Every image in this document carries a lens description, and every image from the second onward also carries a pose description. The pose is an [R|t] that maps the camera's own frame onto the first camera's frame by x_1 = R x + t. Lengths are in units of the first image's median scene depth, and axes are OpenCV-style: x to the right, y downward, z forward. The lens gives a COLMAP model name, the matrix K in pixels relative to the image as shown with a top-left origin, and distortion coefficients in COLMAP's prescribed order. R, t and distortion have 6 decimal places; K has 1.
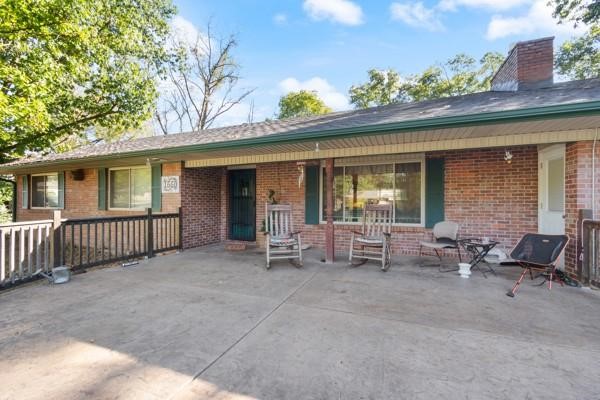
lens RADIAL K [[266.3, 0, 300.0], [0, 266.3, 200.0], [0, 0, 1]] dist [-0.000102, 0.000104]
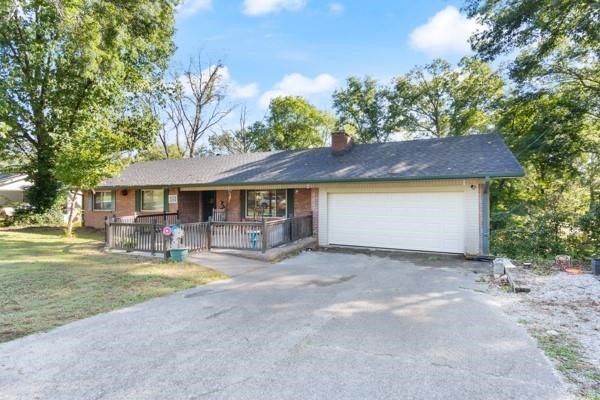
lens RADIAL K [[306.3, 0, 299.1], [0, 306.3, 195.4], [0, 0, 1]] dist [-0.005268, -0.000384]
pose [[0.999133, -0.007740, -0.040911, 0.144377], [0.007750, 0.999970, 0.000102, -0.019350], [0.040909, -0.000419, 0.999163, -0.326689]]
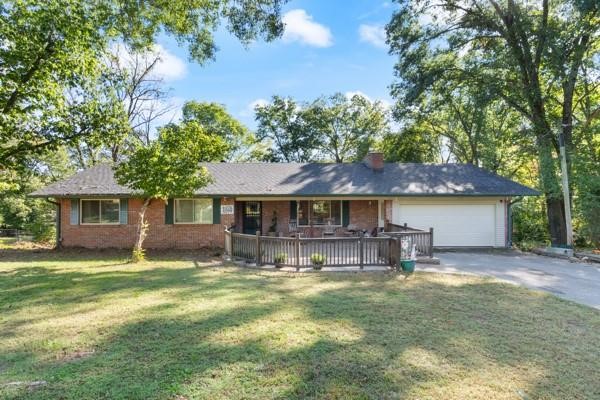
lens RADIAL K [[279.9, 0, 302.9], [0, 279.9, 203.5], [0, 0, 1]] dist [0.003692, 0.000177]
pose [[0.905065, -0.007222, 0.425211, -0.205966], [0.001419, 0.999902, 0.013962, -0.031674], [-0.425270, -0.012033, 0.904987, -0.253526]]
